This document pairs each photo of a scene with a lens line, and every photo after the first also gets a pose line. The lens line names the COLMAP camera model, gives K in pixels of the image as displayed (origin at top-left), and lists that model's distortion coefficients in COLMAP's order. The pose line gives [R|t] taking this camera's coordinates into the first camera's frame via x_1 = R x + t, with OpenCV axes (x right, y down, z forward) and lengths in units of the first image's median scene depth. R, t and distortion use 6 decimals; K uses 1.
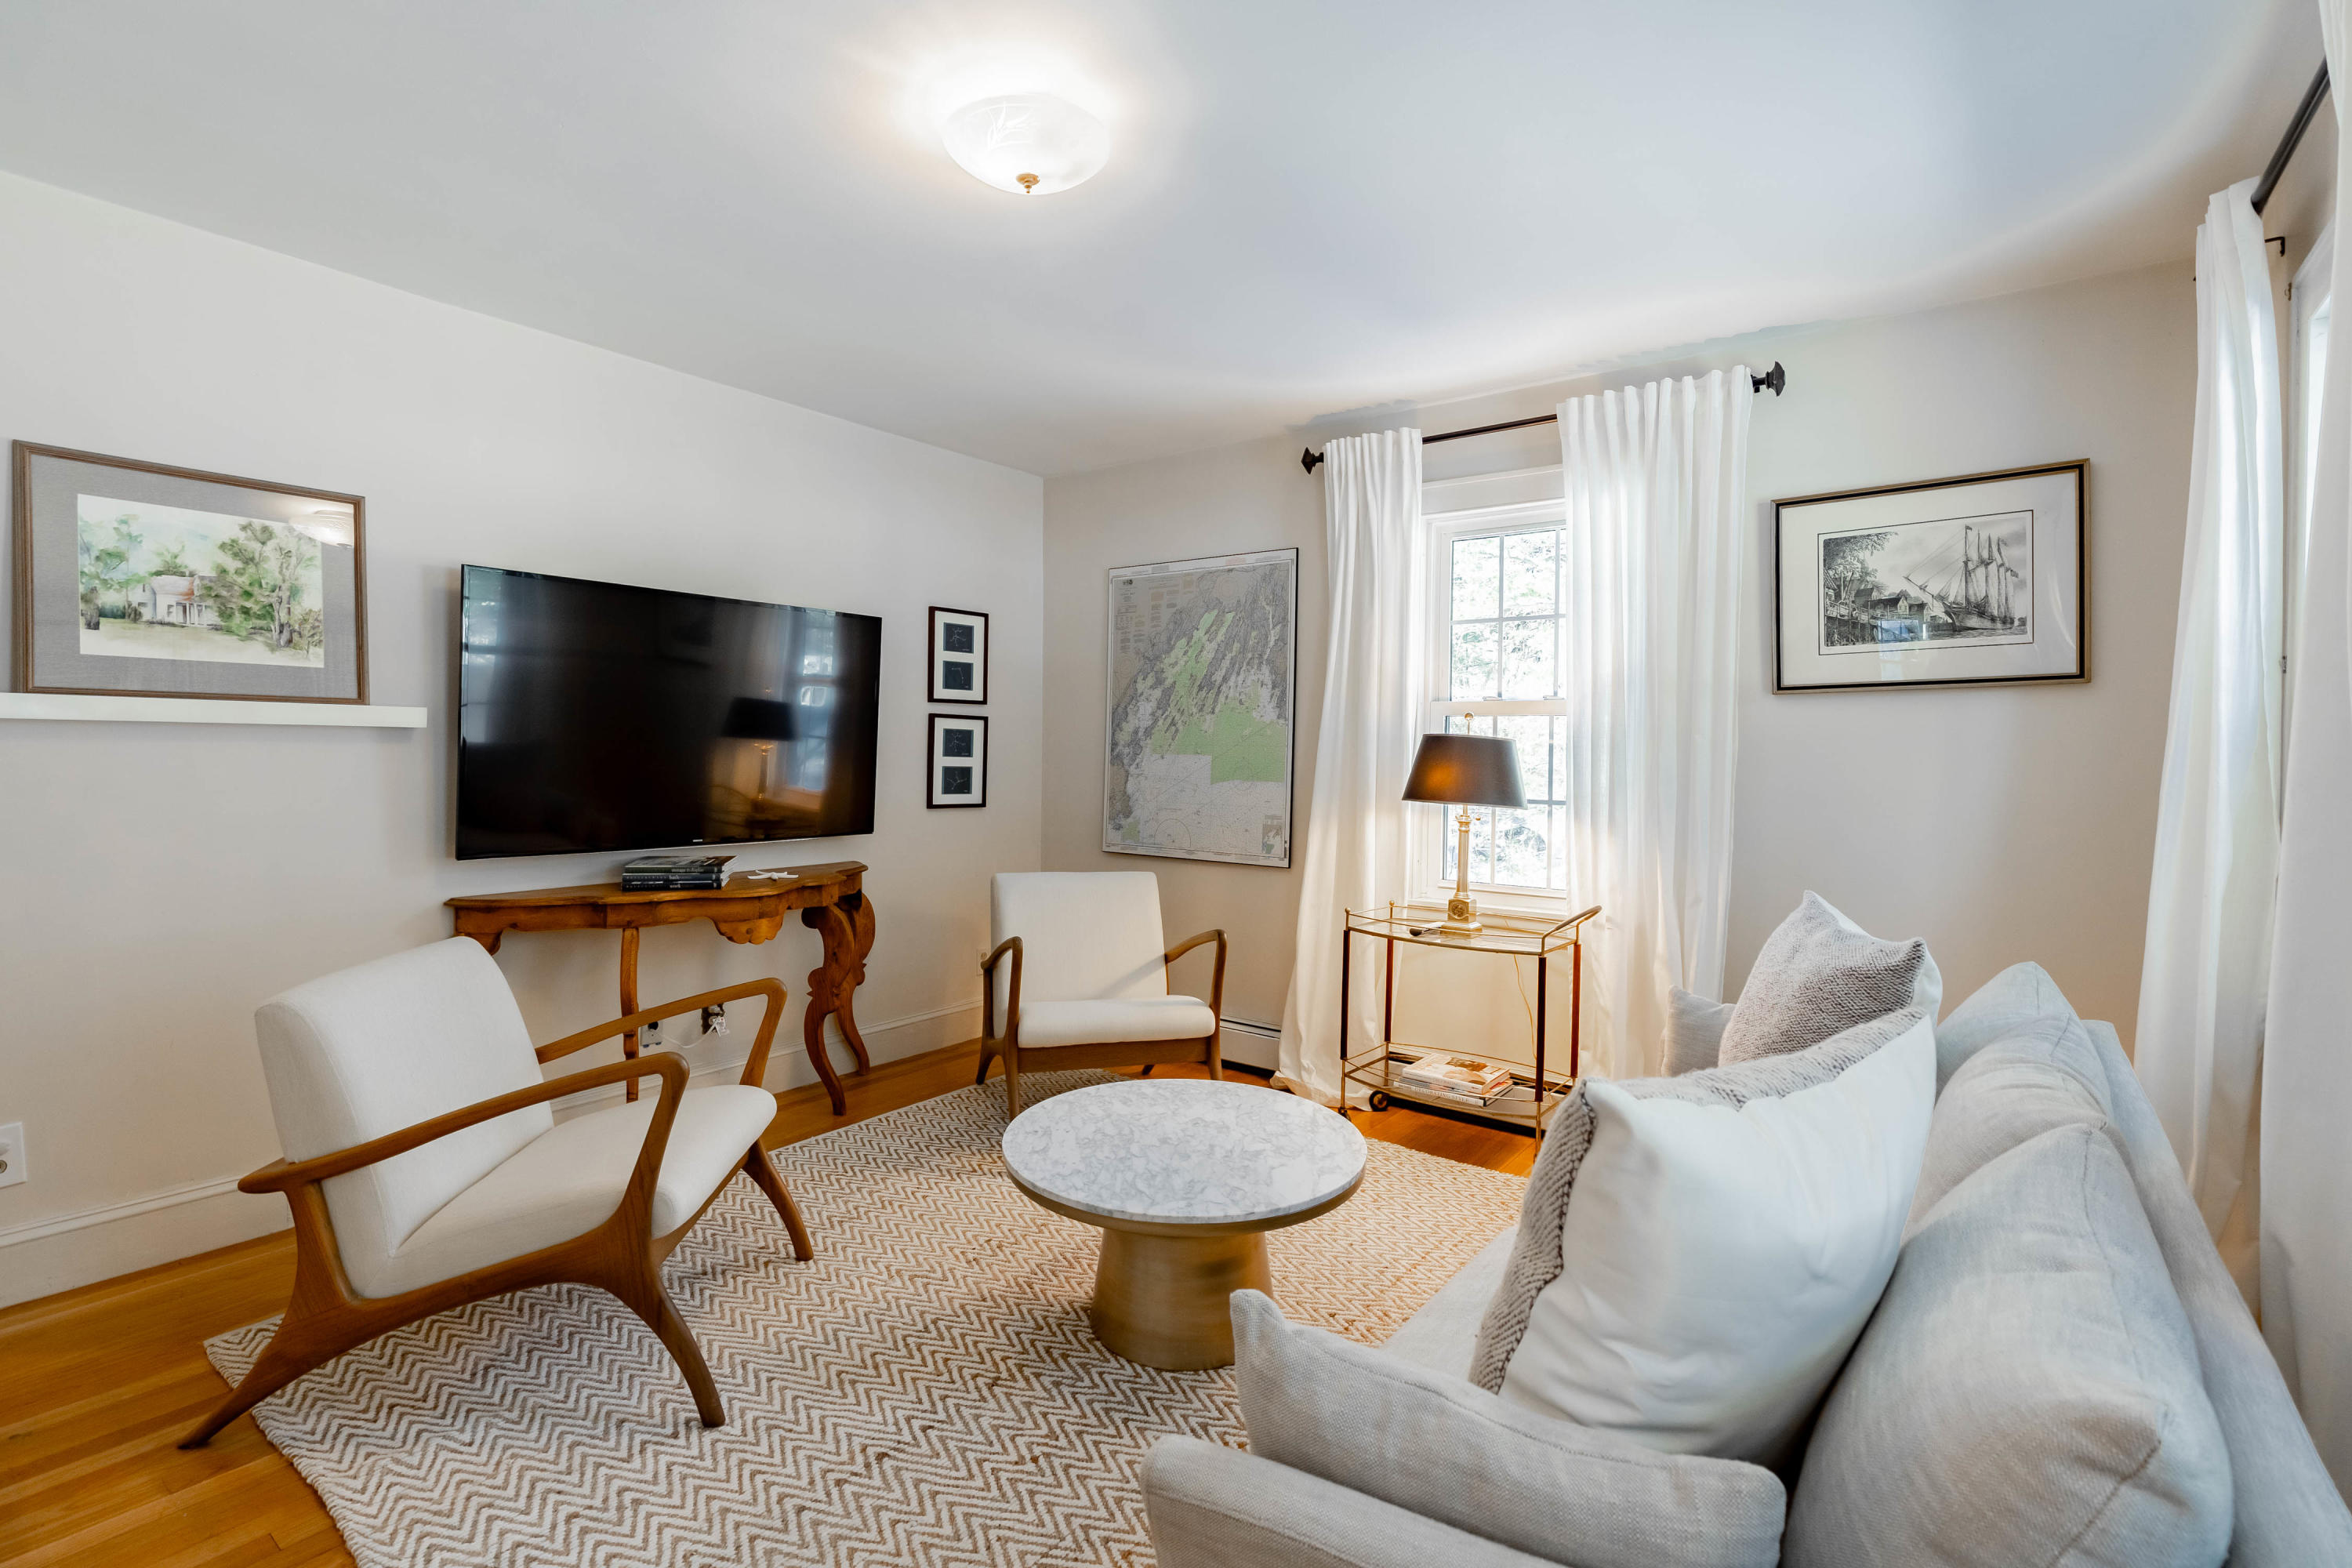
lens RADIAL K [[1089.6, 0, 1172.6], [0, 1089.6, 721.6], [0, 0, 1]] dist [0.000234, 0.001051]
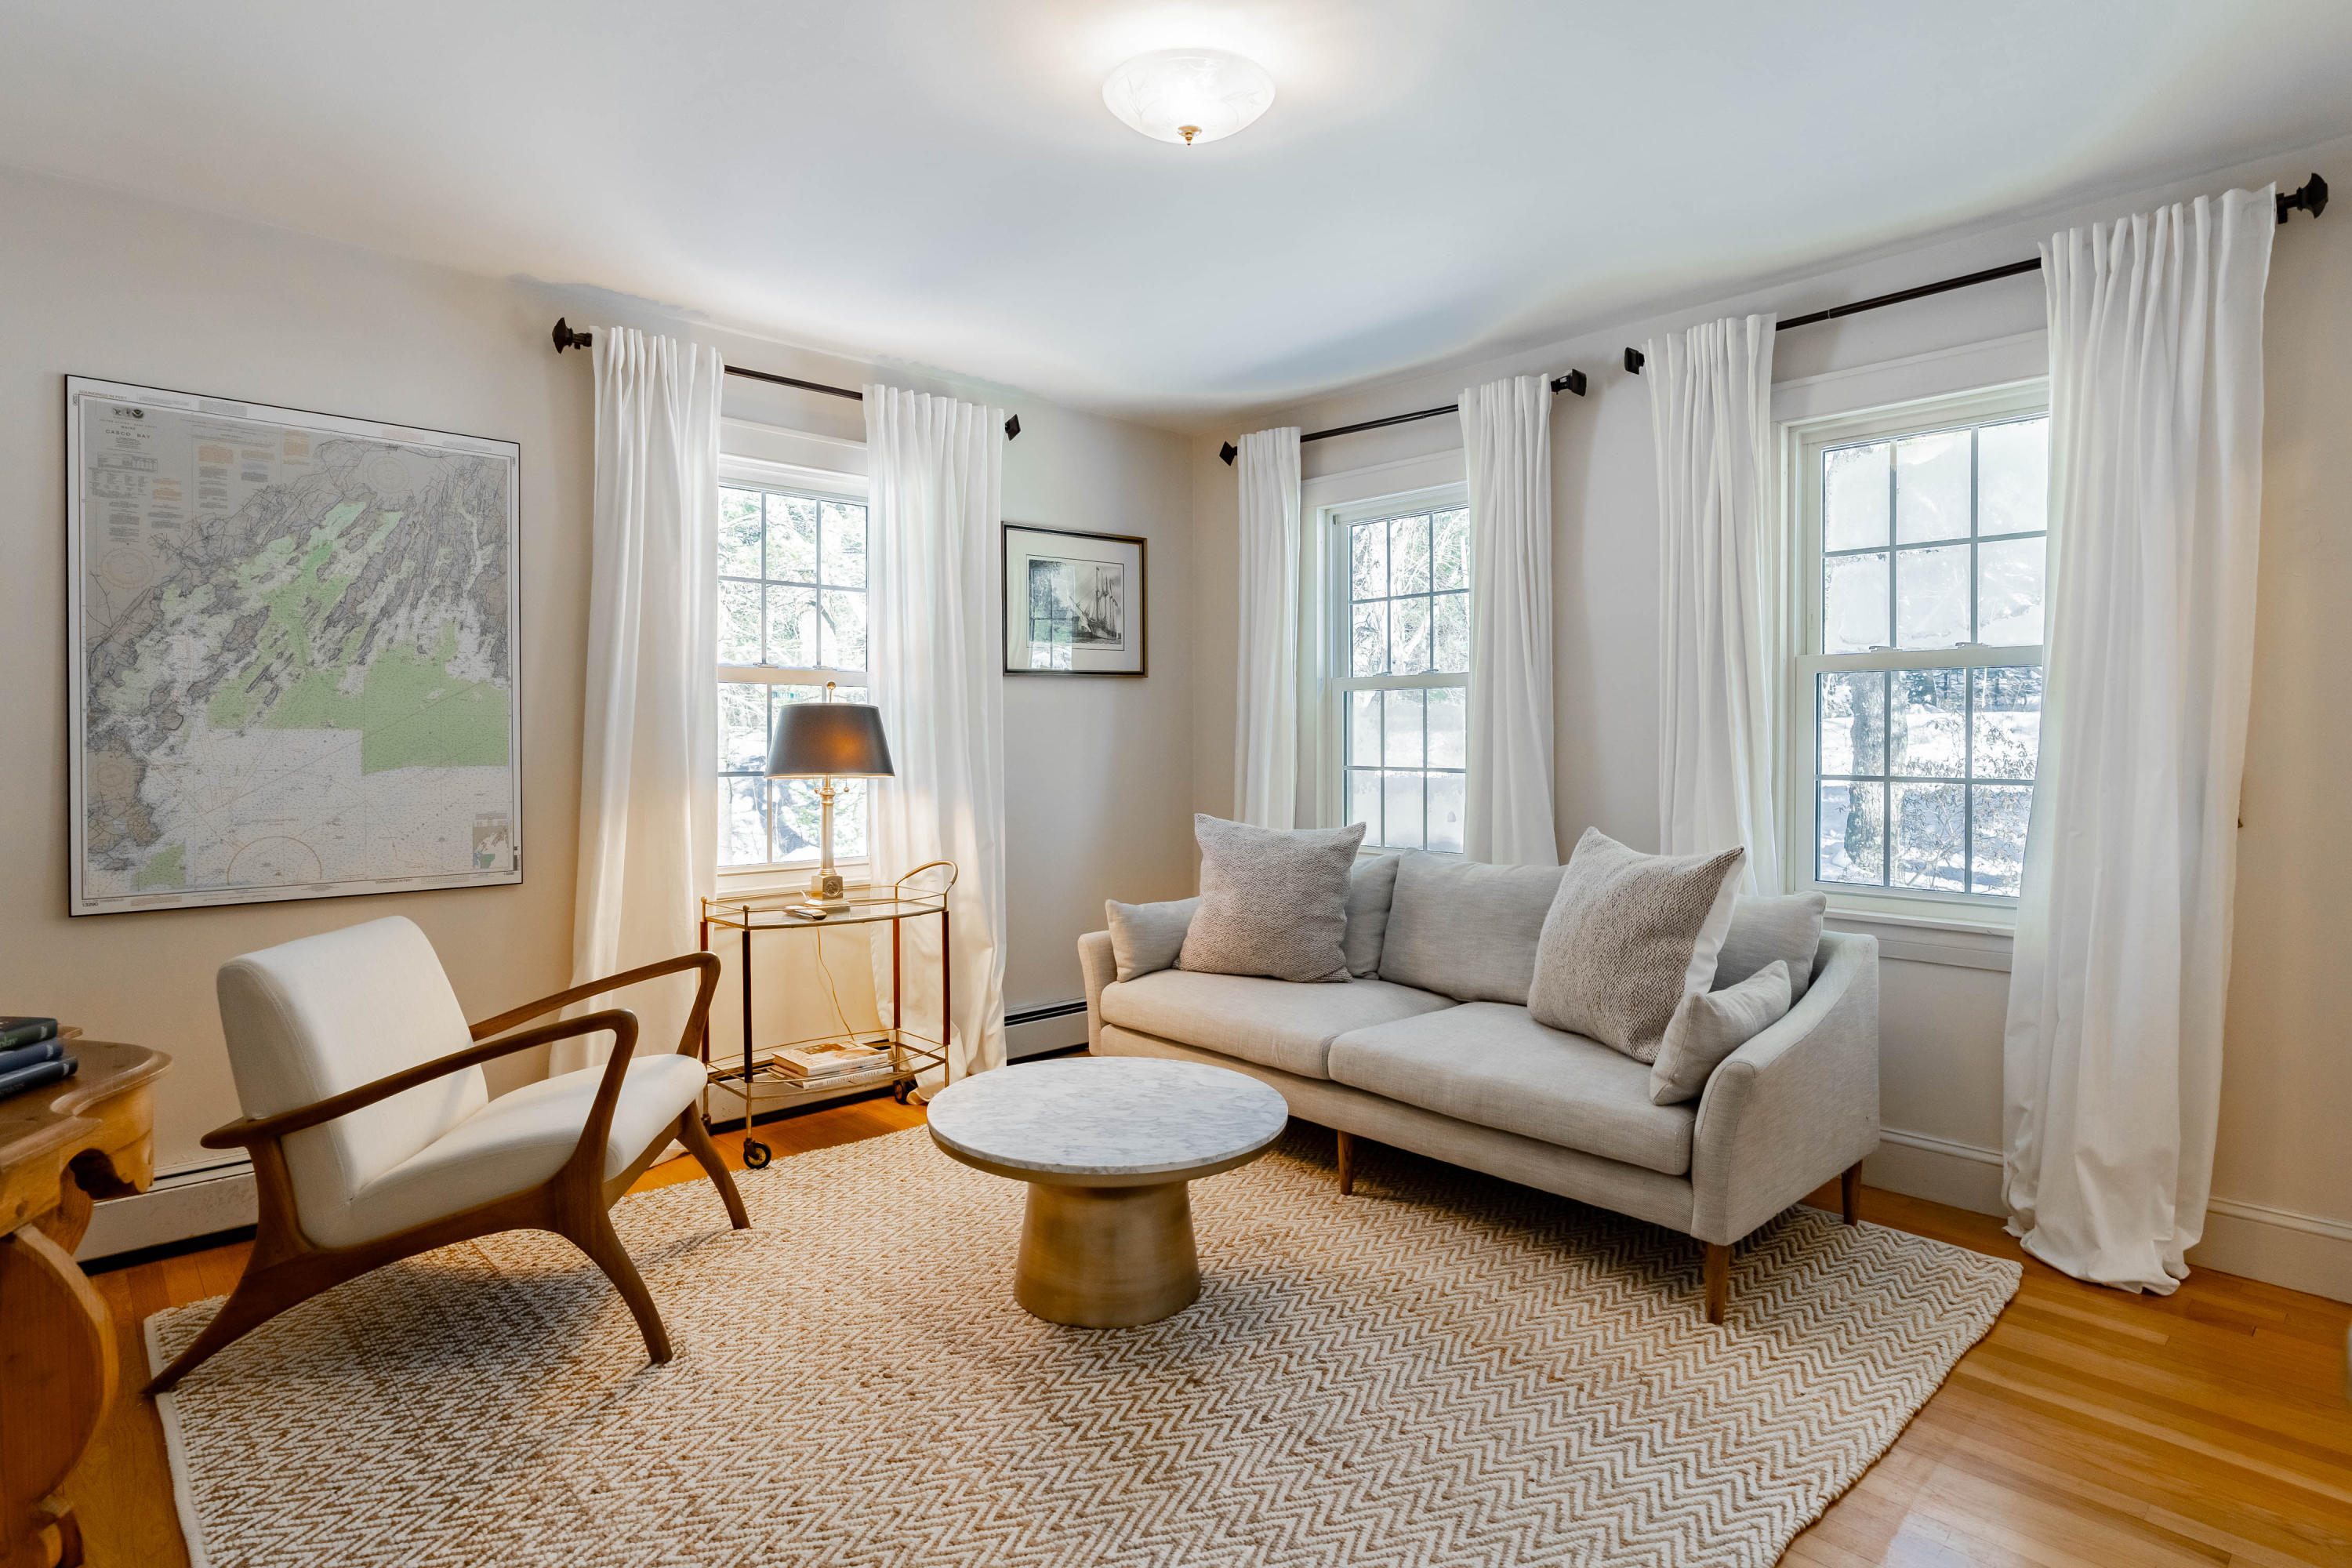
lens RADIAL K [[1209.6, 0, 1176.5], [0, 1209.6, 706.8], [0, 0, 1]] dist [0.000103, 0.001002]
pose [[0.178857, 0.014154, 0.983773, -0.592486], [-0.018319, 0.999771, -0.011053, 0.017152], [-0.983705, -0.016045, 0.179075, 0.415225]]
